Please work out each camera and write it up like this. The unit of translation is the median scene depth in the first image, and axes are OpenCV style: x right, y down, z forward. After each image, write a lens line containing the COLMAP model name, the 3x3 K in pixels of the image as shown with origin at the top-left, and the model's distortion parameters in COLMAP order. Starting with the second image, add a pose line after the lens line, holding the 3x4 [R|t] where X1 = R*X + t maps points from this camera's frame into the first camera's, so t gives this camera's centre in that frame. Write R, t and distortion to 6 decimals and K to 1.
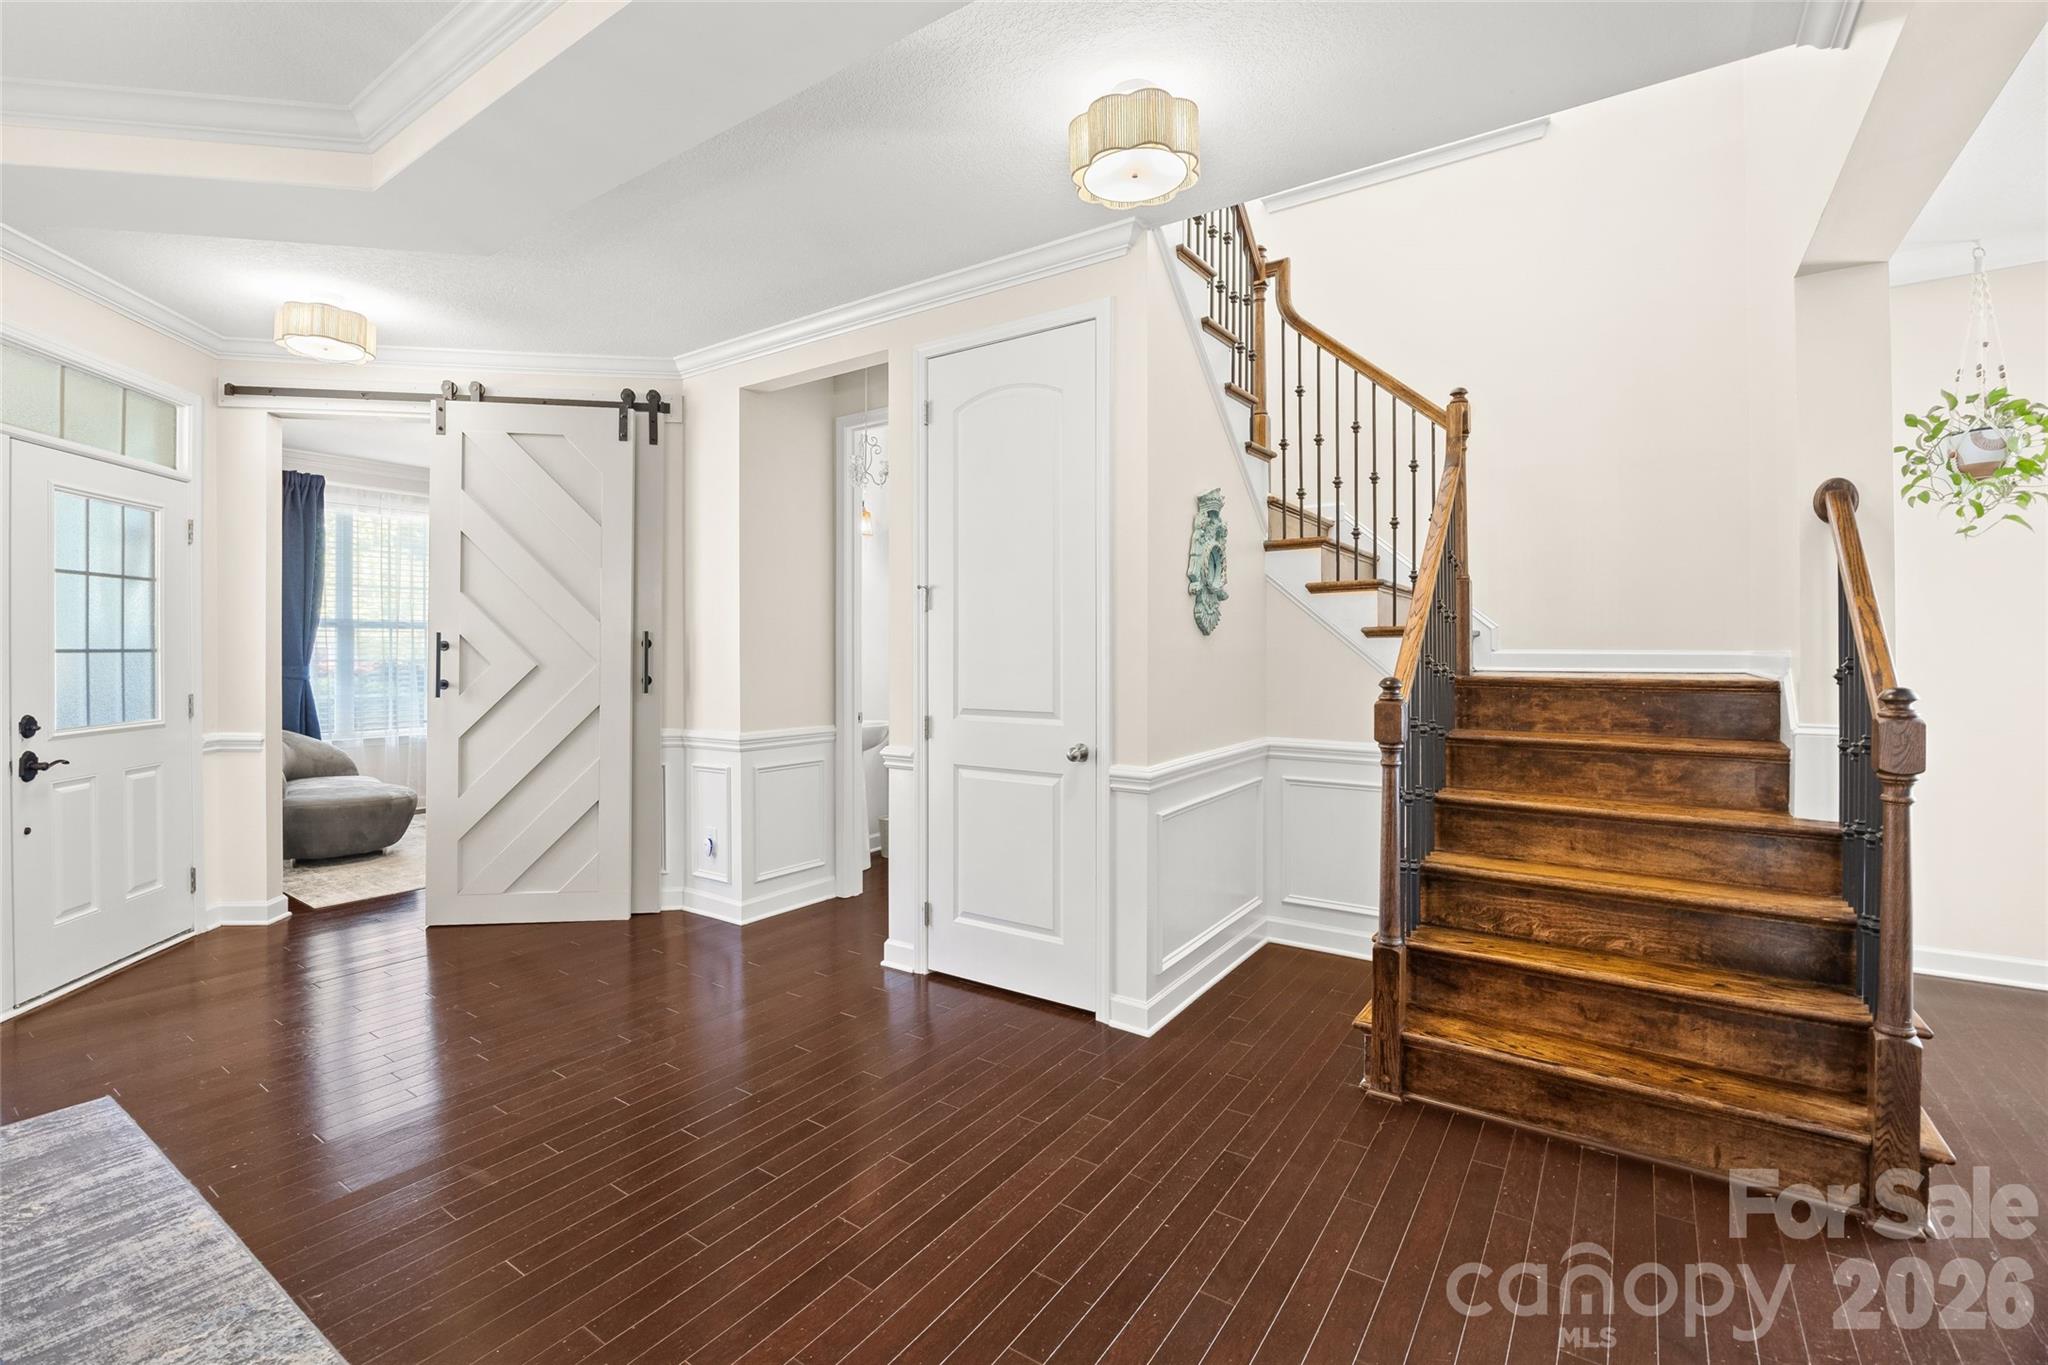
lens RADIAL K [[917.0, 0, 1003.7], [0, 917.0, 648.5], [0, 0, 1]] dist [-0.004512, 0.000444]
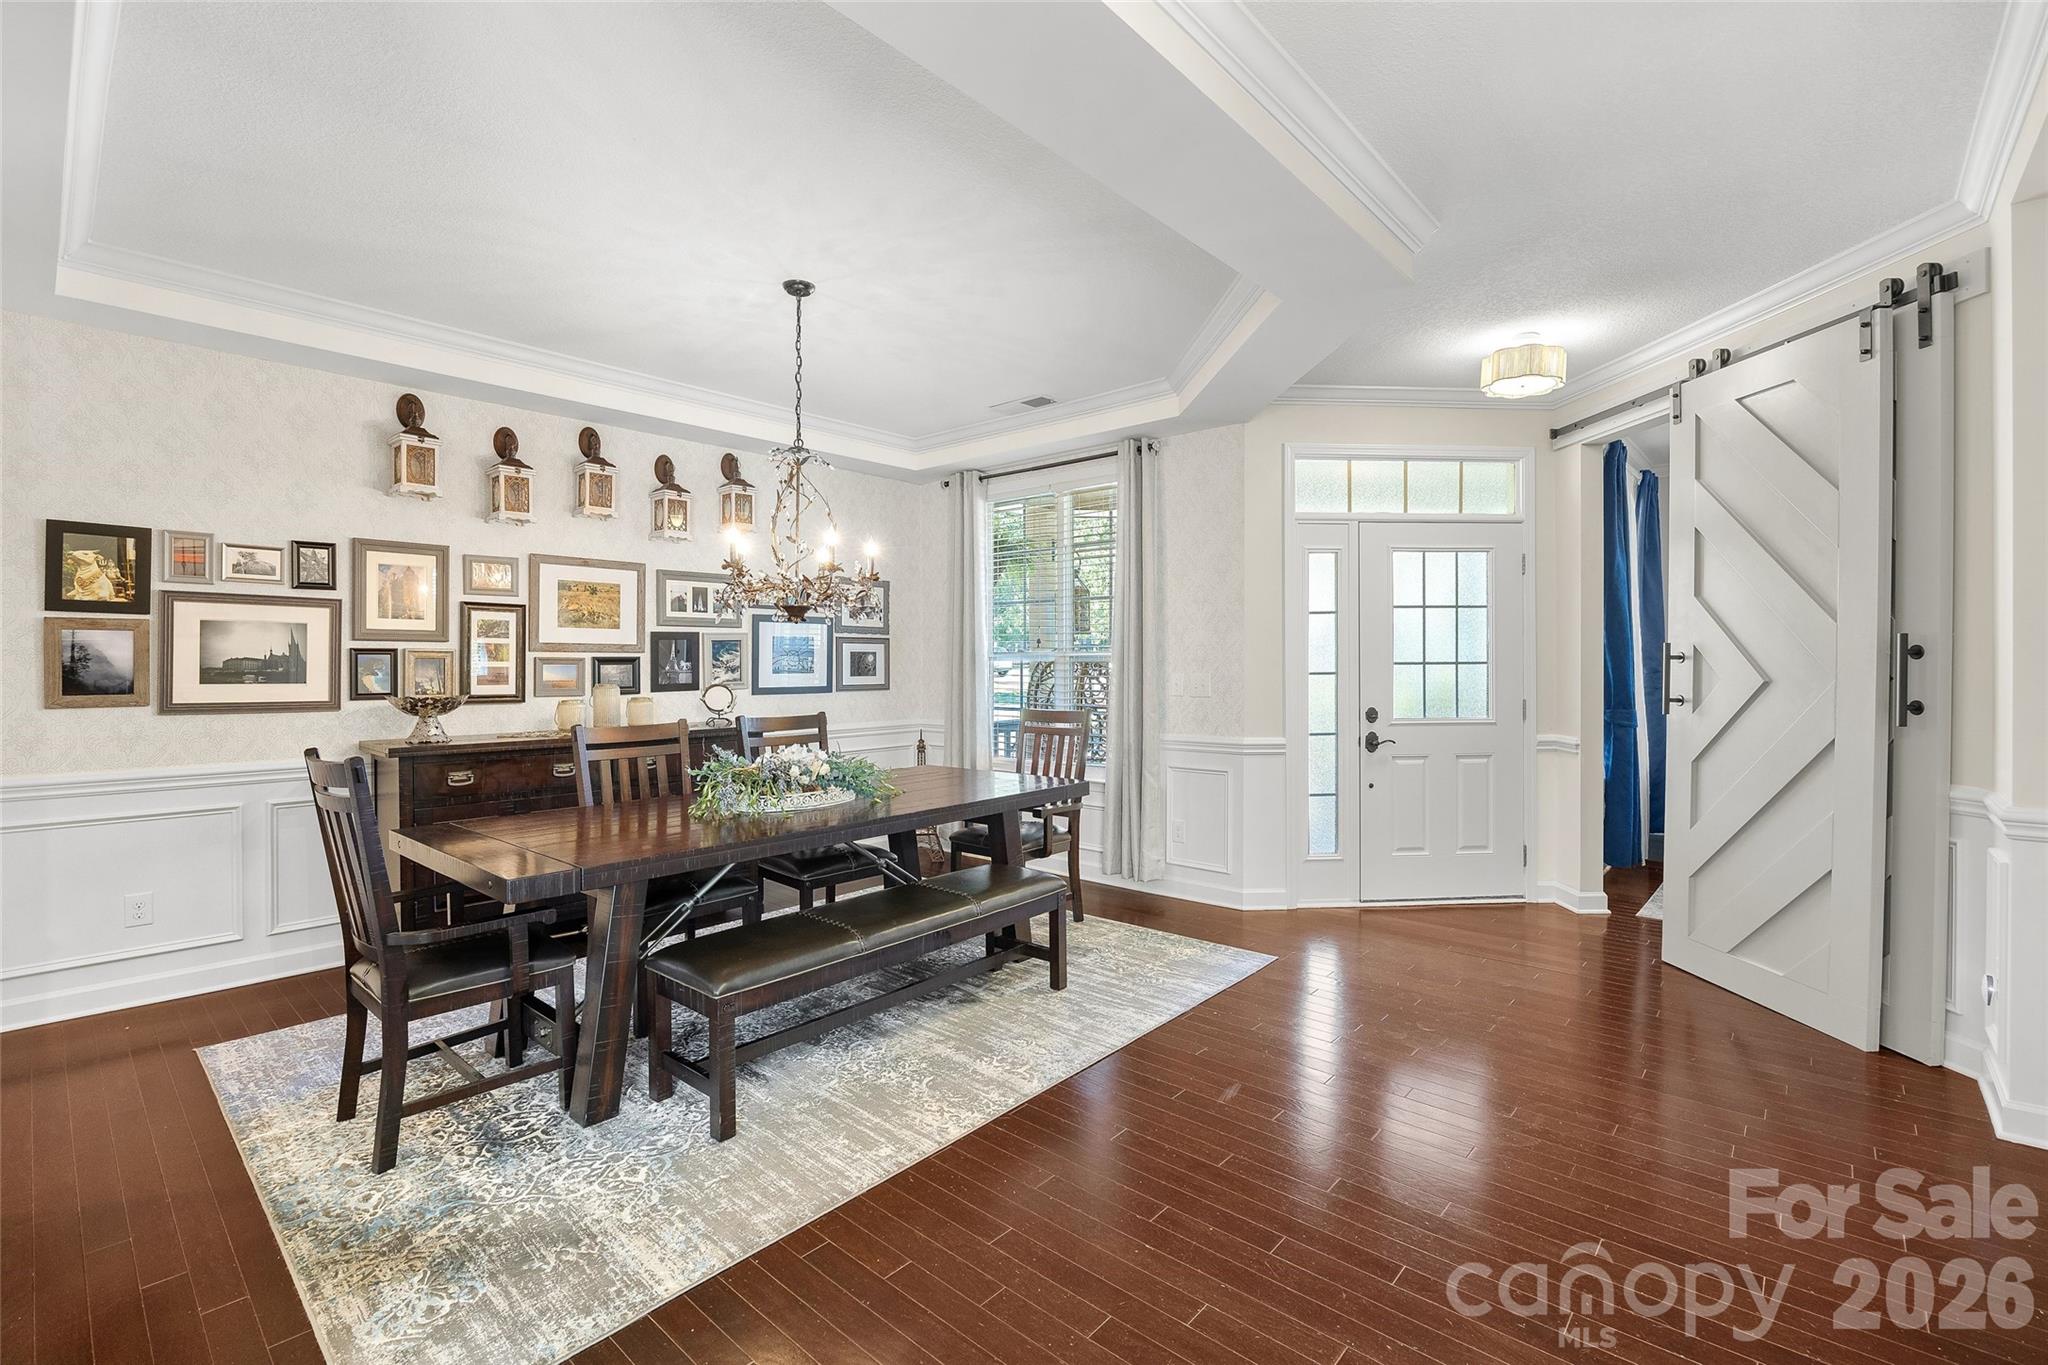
lens RADIAL K [[917.0, 0, 1019.3], [0, 917.0, 665.7], [0, 0, 1]] dist [-0.004512, 0.000444]
pose [[-0.101670, 0.000052, -0.994818, 0.353028], [0.000698, 1.000000, -0.000020, 0.004831], [0.994818, -0.000697, -0.101670, 0.451019]]
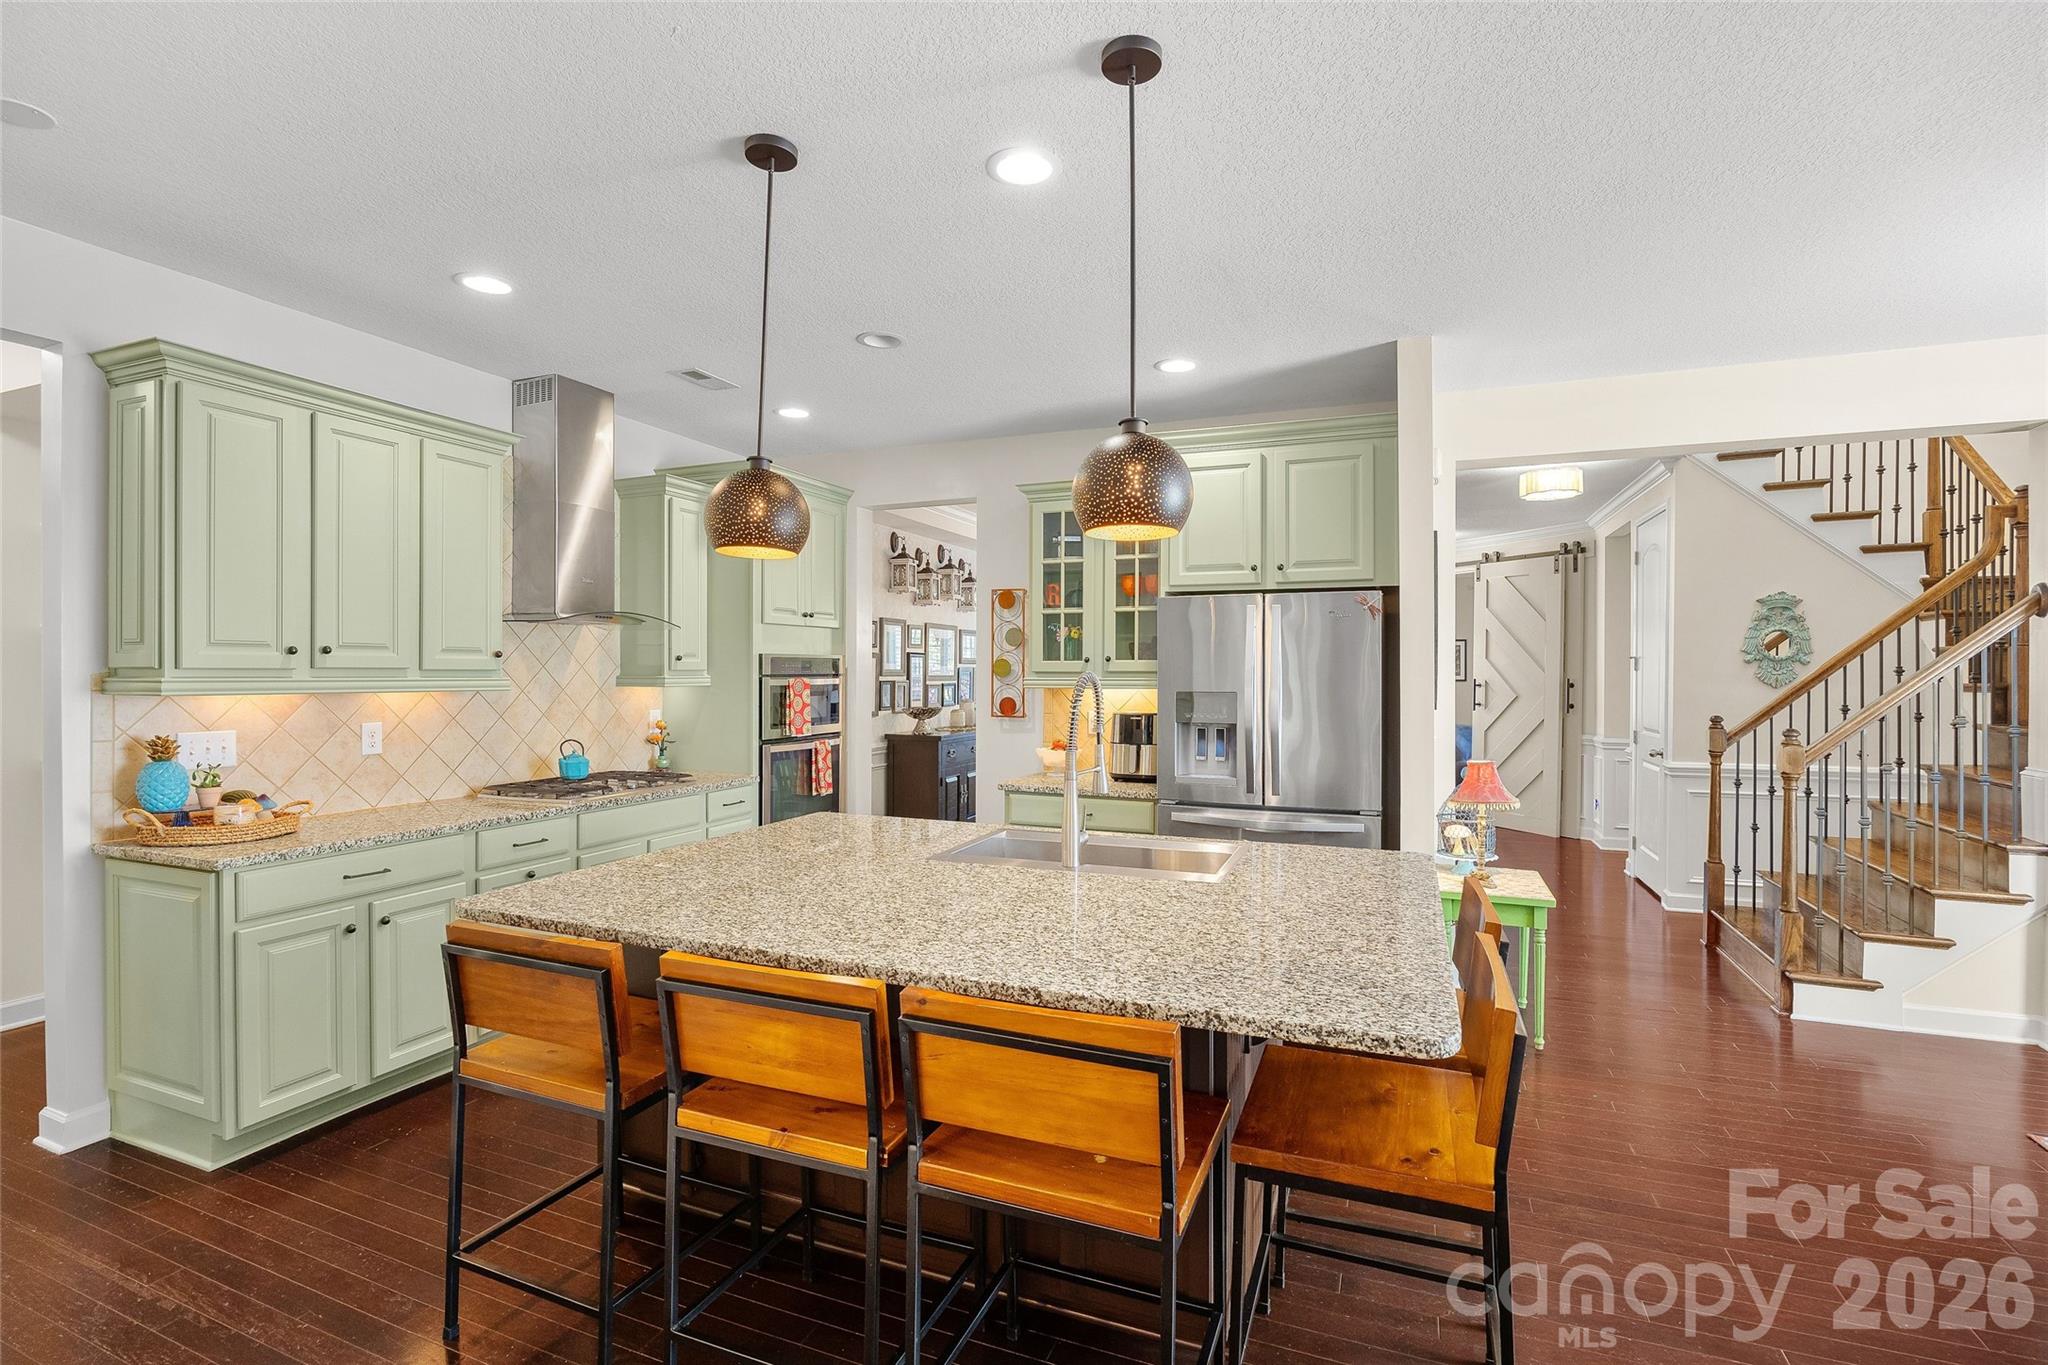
lens RADIAL K [[917.0, 0, 1021.7], [0, 917.0, 674.3], [0, 0, 1]] dist [-0.004512, 0.000444]
pose [[0.231229, 0.003951, -0.972891, 1.154184], [-0.002214, 0.999991, 0.003535, -0.032258], [0.972897, 0.001336, 0.231236, -0.470178]]
